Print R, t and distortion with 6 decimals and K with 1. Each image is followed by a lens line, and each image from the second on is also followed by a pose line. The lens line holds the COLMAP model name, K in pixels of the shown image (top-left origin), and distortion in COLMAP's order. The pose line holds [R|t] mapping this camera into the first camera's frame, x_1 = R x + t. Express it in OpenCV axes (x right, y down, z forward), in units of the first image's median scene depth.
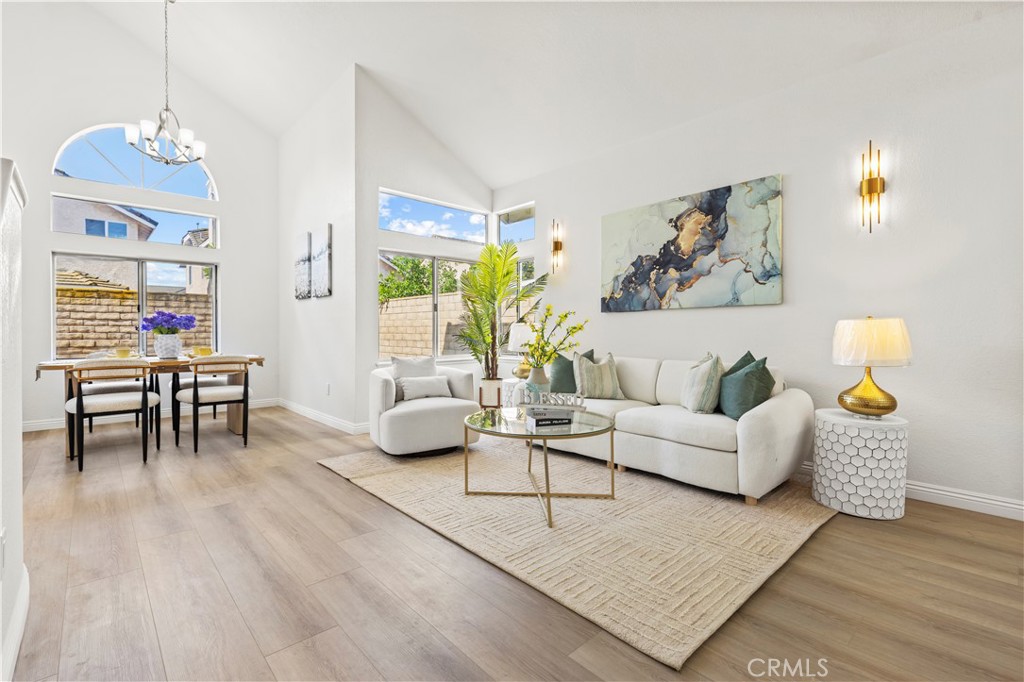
lens RADIAL K [[472.3, 0, 512.1], [0, 472.3, 337.1], [0, 0, 1]] dist [-0.001567, -0.000197]
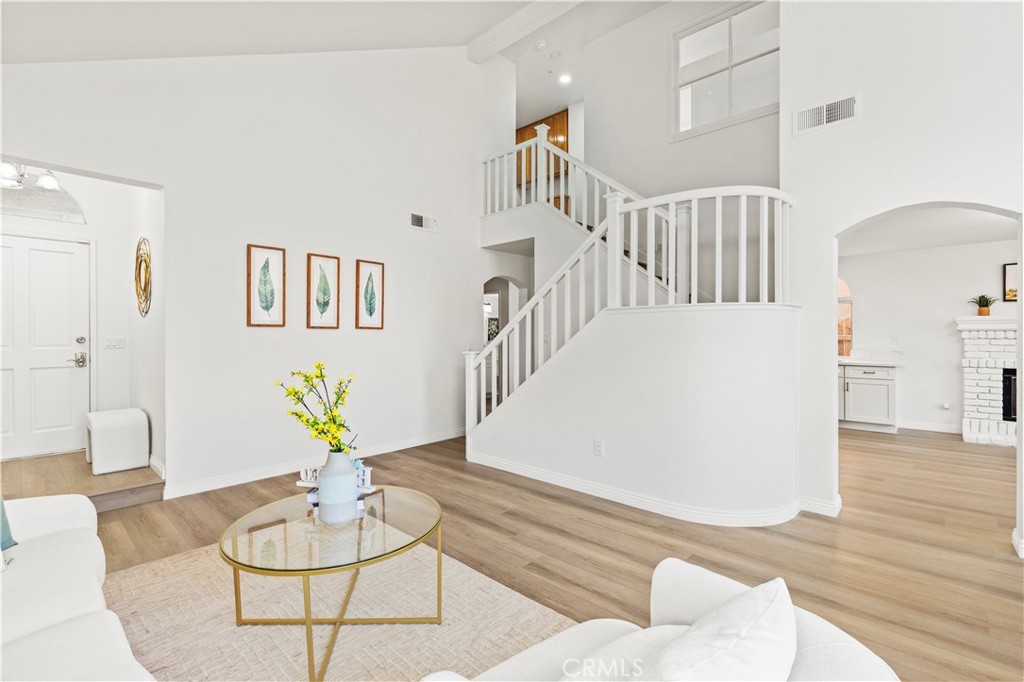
lens RADIAL K [[472.3, 0, 512.3], [0, 472.3, 340.4], [0, 0, 1]] dist [-0.001567, -0.000197]
pose [[-0.997624, -0.003408, -0.068816, -0.193600], [-0.003993, 0.999957, 0.008373, -0.129856], [0.068785, 0.008628, -0.997594, 2.139862]]
